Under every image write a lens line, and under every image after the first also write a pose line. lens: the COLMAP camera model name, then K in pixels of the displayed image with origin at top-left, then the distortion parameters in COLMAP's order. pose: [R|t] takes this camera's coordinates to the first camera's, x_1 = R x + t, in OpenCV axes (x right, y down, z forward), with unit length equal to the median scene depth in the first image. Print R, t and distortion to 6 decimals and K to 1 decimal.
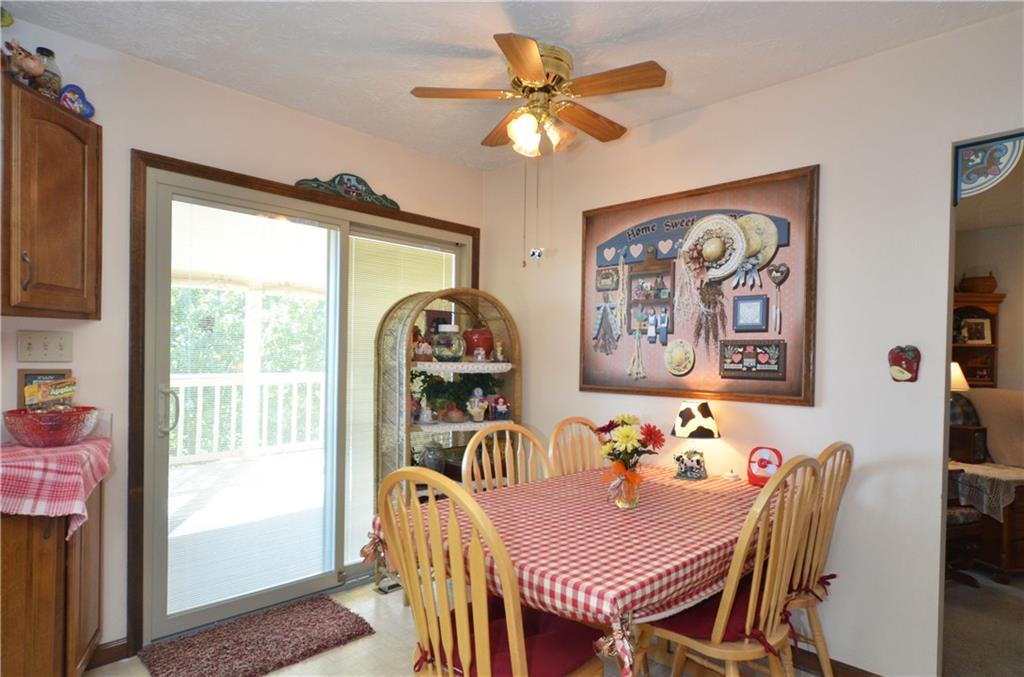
lens RADIAL K [[585.2, 0, 513.0], [0, 585.2, 363.3], [0, 0, 1]] dist [0.005121, 0.002741]
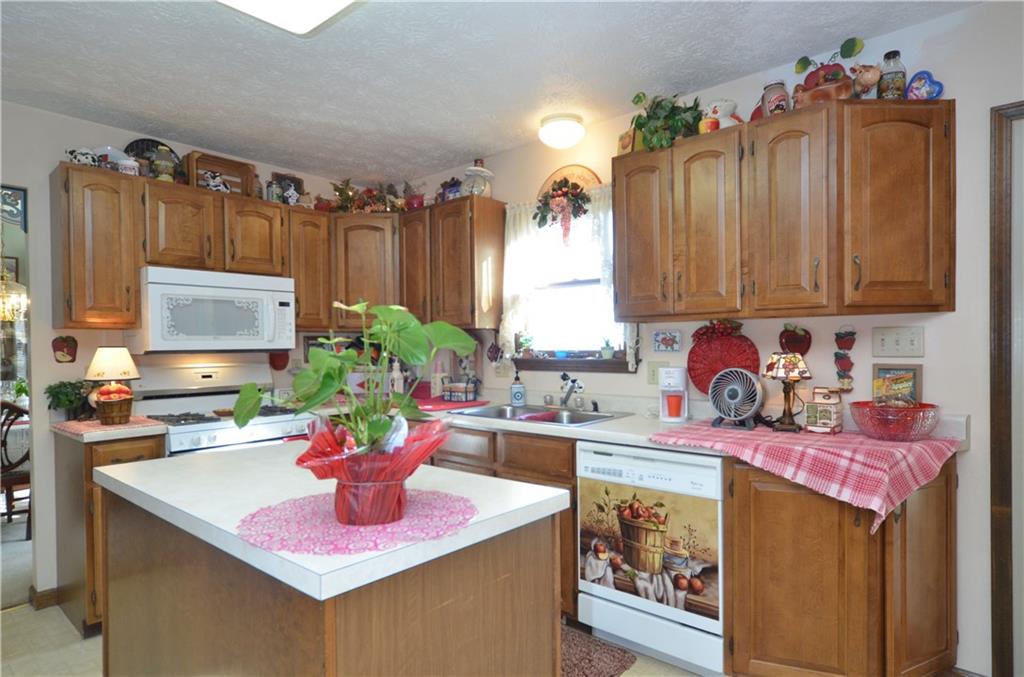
lens RADIAL K [[566.0, 0, 512.3], [0, 566.0, 353.4], [0, 0, 1]] dist [0.002921, 0.001004]
pose [[0.053080, -0.007974, -0.998558, 0.132060], [-0.003306, 0.999961, -0.008161, 0.001506], [0.998585, 0.003734, 0.053052, 0.248973]]
